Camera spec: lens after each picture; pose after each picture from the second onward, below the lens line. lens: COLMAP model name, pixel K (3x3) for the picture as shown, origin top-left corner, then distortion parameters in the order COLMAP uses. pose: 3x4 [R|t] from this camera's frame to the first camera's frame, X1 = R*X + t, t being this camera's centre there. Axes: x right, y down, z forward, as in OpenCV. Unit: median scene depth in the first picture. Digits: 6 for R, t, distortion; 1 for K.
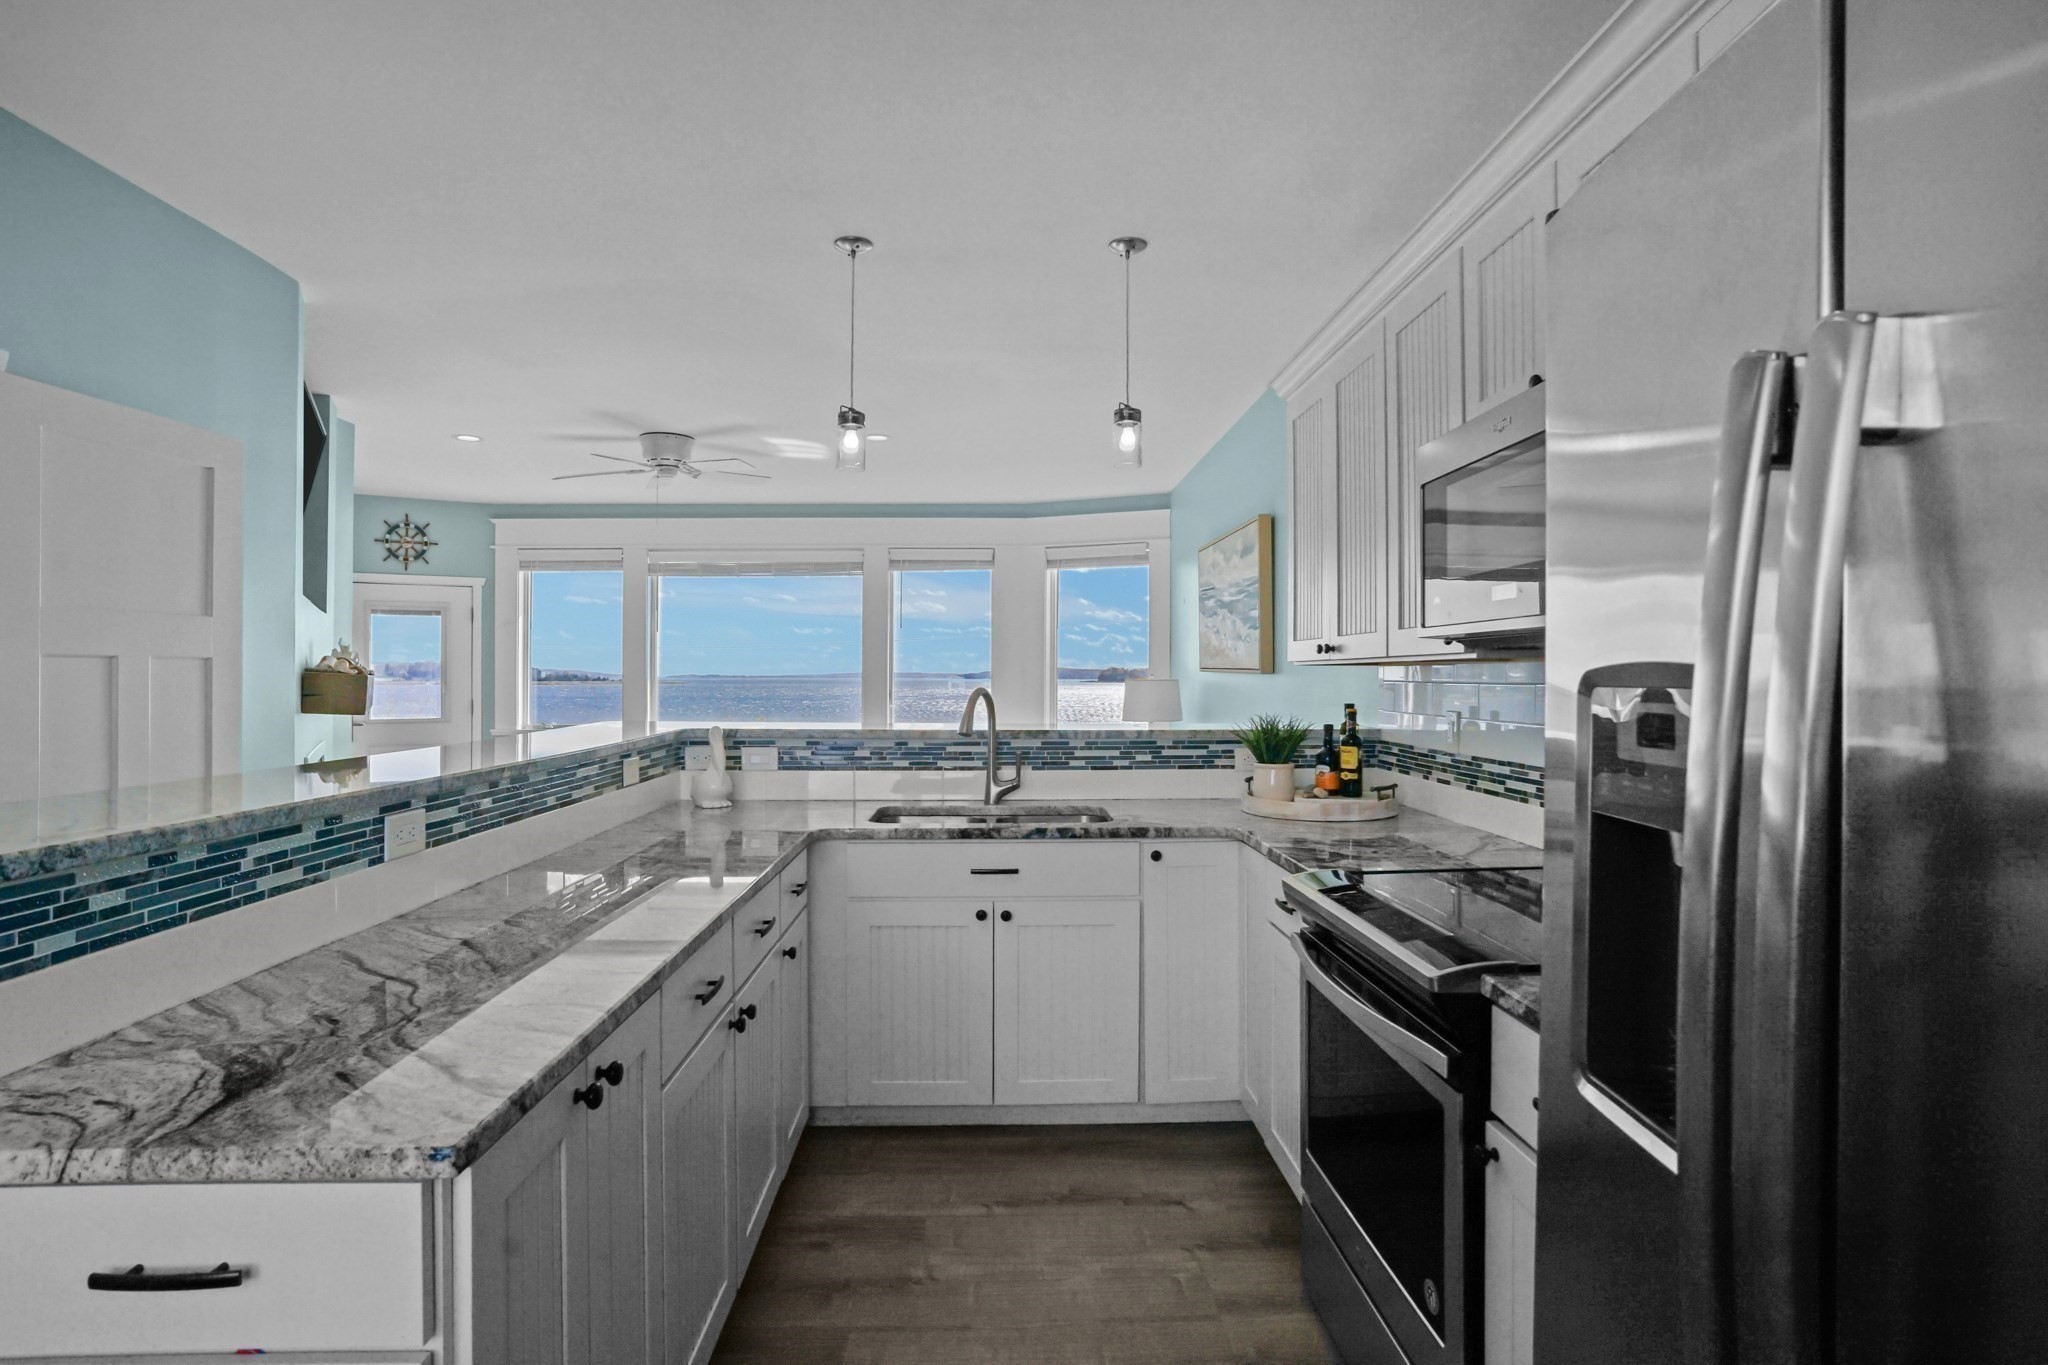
lens RADIAL K [[1043.2, 0, 1016.0], [0, 1043.2, 676.9], [0, 0, 1]] dist [-0.073856, 0.037887]
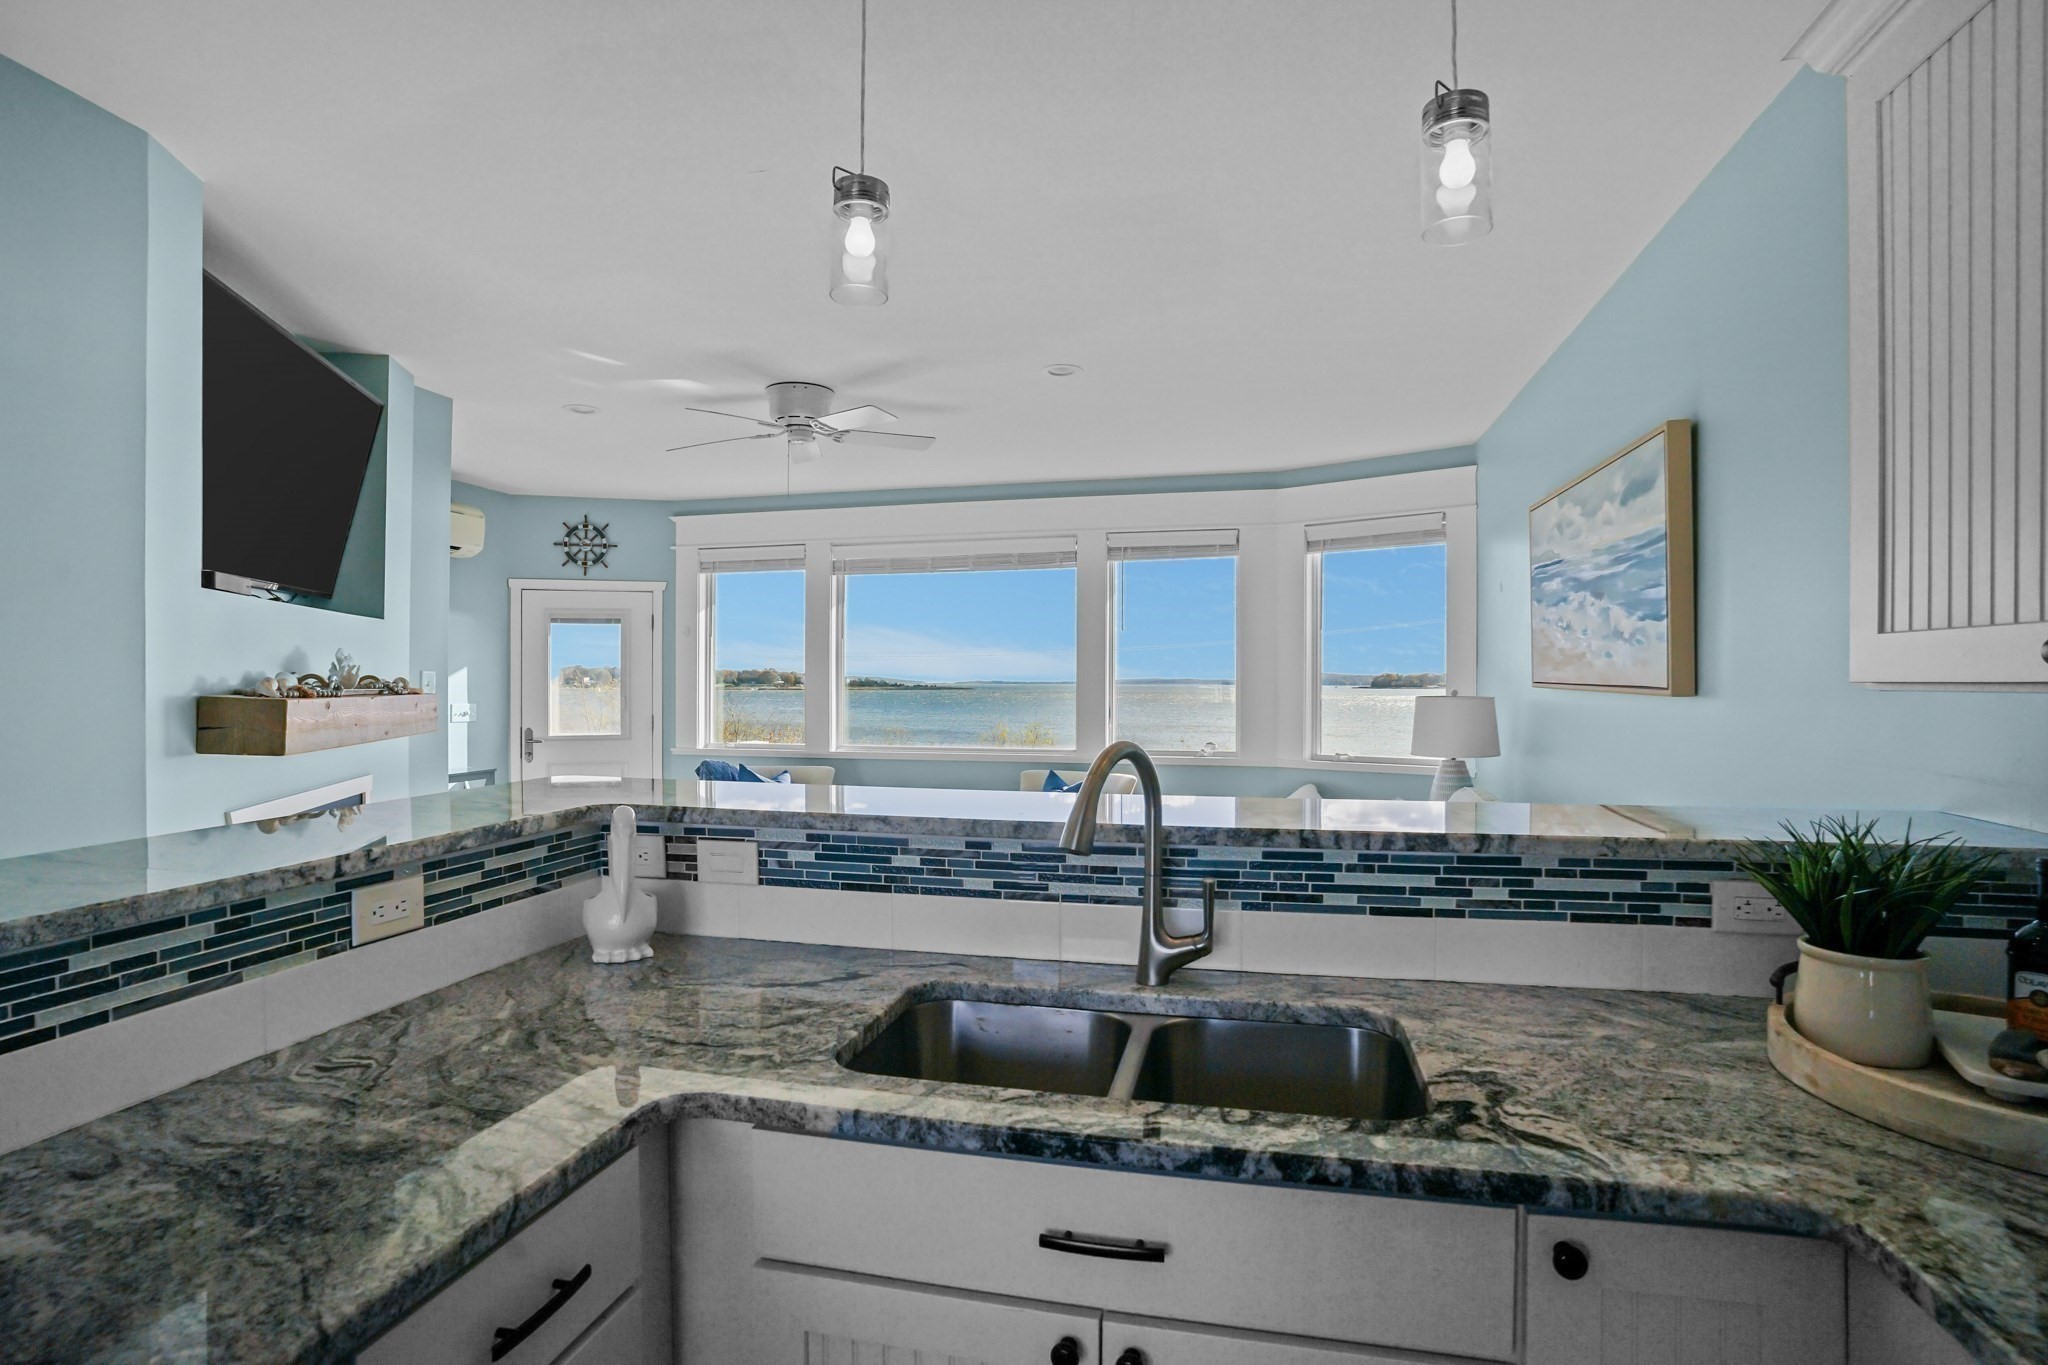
lens RADIAL K [[1004.2, 0, 1016.8], [0, 1004.2, 676.9], [0, 0, 1]] dist [-0.085499, 0.041130]
pose [[0.965228, -0.001908, -0.261403, 0.035485], [0.000276, 0.999980, -0.006280, -0.014566], [0.261410, 0.005989, 0.965209, 0.535521]]
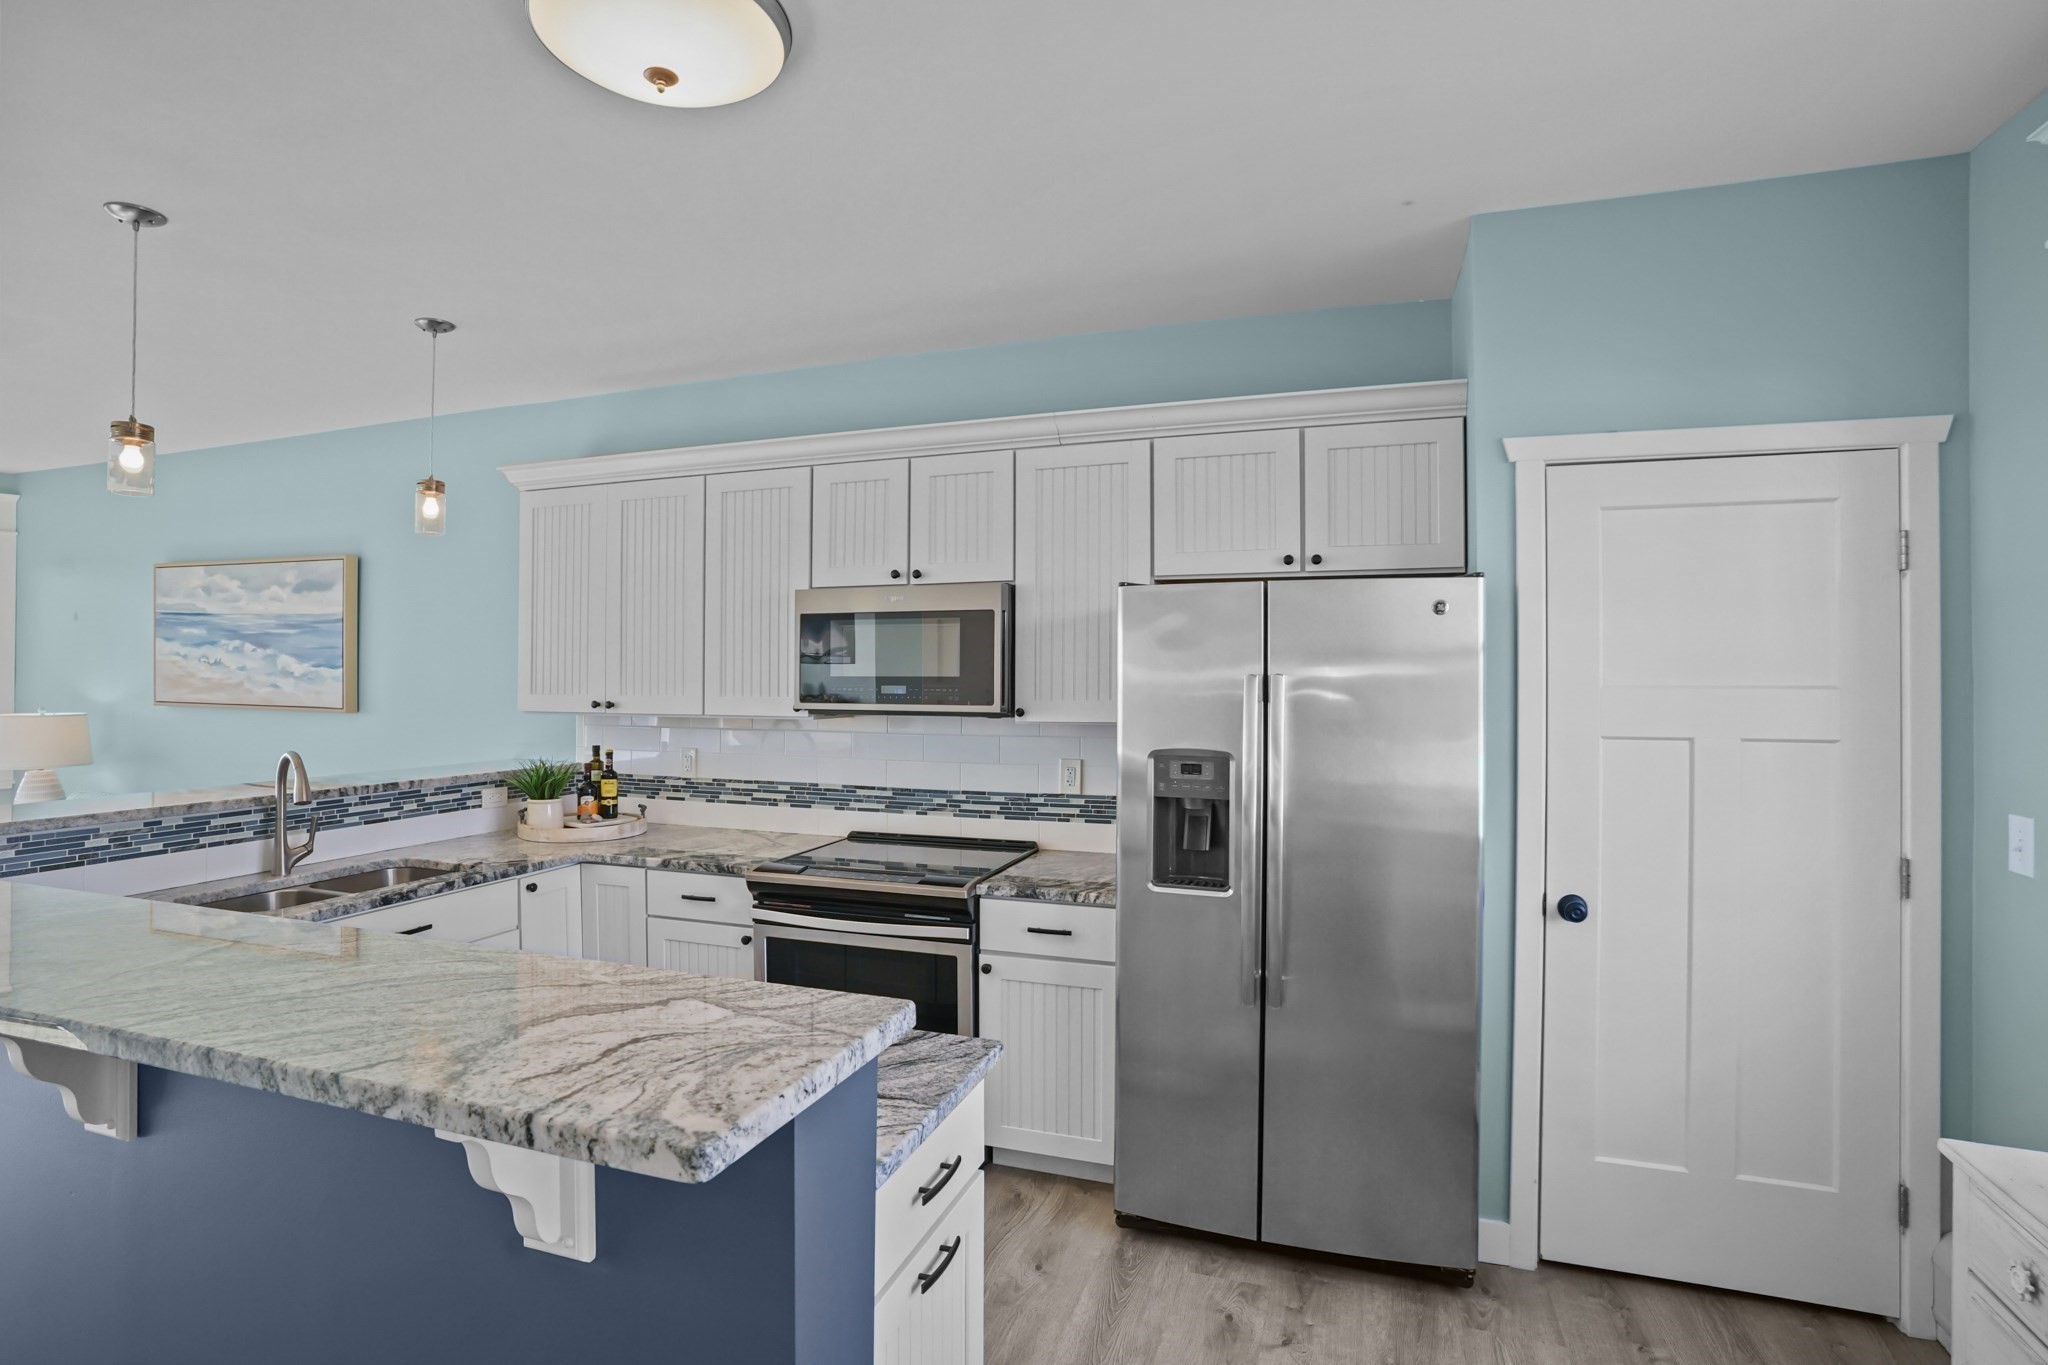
lens RADIAL K [[1004.2, 0, 1016.8], [0, 1004.2, 676.9], [0, 0, 1]] dist [-0.085499, 0.041130]
pose [[0.352895, 0.002541, 0.935659, -0.586067], [-0.002471, 0.999995, -0.001783, -0.053345], [-0.935660, -0.001683, 0.352900, 0.083804]]
